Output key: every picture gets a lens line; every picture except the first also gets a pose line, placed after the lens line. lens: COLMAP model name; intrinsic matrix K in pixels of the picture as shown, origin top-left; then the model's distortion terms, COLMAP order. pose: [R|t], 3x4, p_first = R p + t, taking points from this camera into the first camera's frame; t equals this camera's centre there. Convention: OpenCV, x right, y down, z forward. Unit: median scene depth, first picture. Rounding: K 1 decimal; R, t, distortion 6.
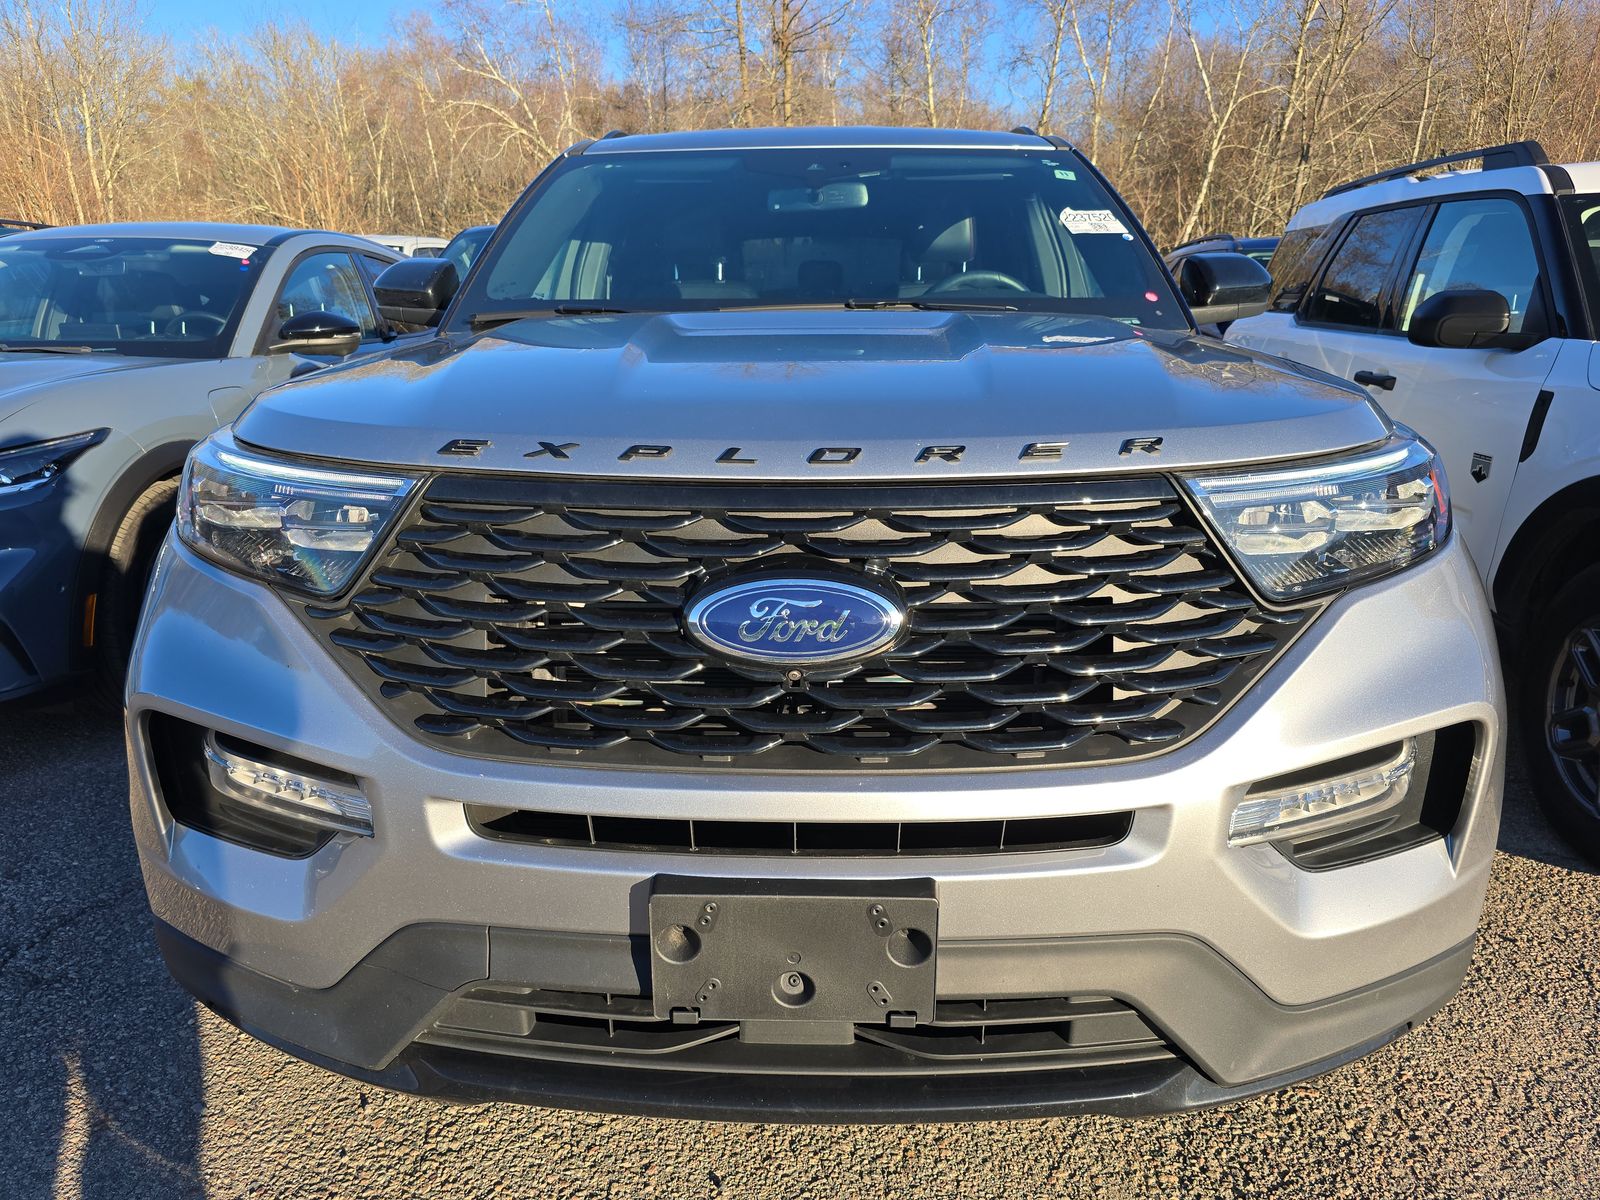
lens RADIAL K [[1082.7, 0, 800.0], [0, 1082.7, 600.0], [0, 0, 1]] dist [0.003192, -0.001893]
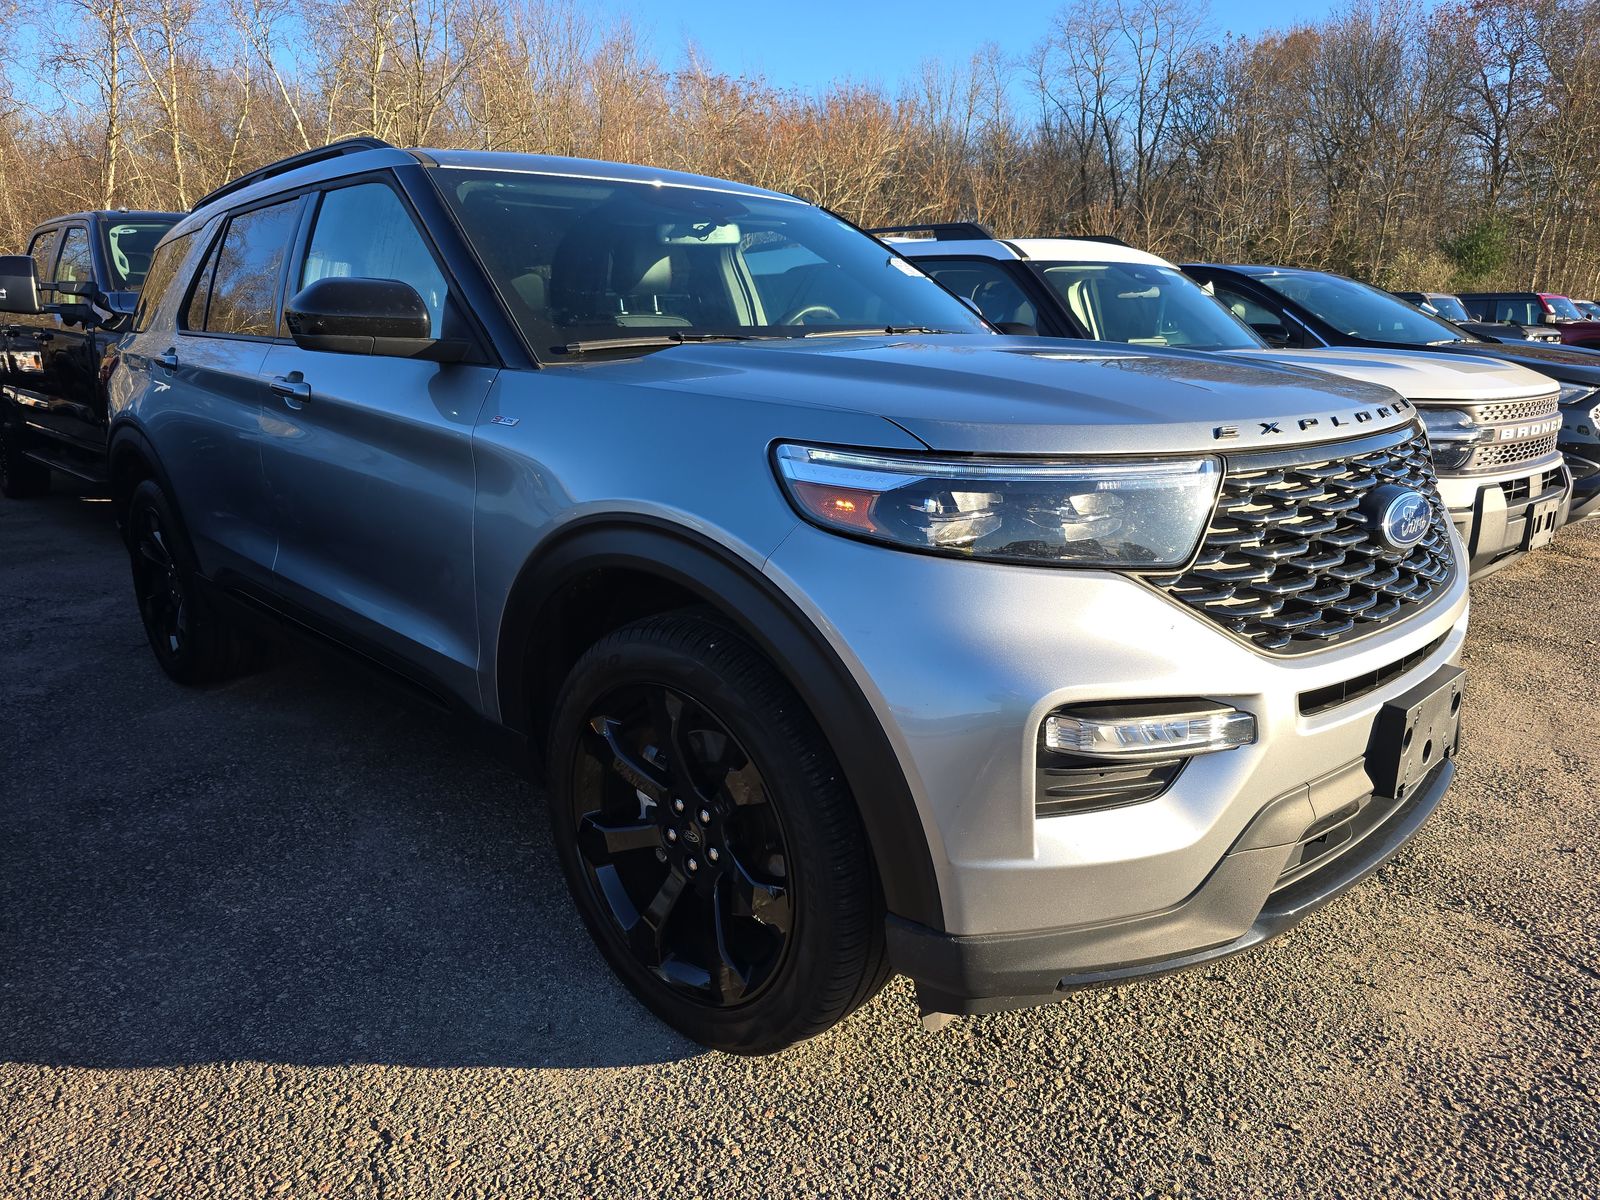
lens RADIAL K [[1059.4, 0, 800.0], [0, 1059.4, 600.0], [0, 0, 1]] dist [0.021168, 0.000645]
pose [[0.706002, -0.177150, 0.685696, -1.191383], [0.195174, 0.979385, 0.052072, -0.083147], [-0.680785, 0.097067, 0.726023, 0.334707]]
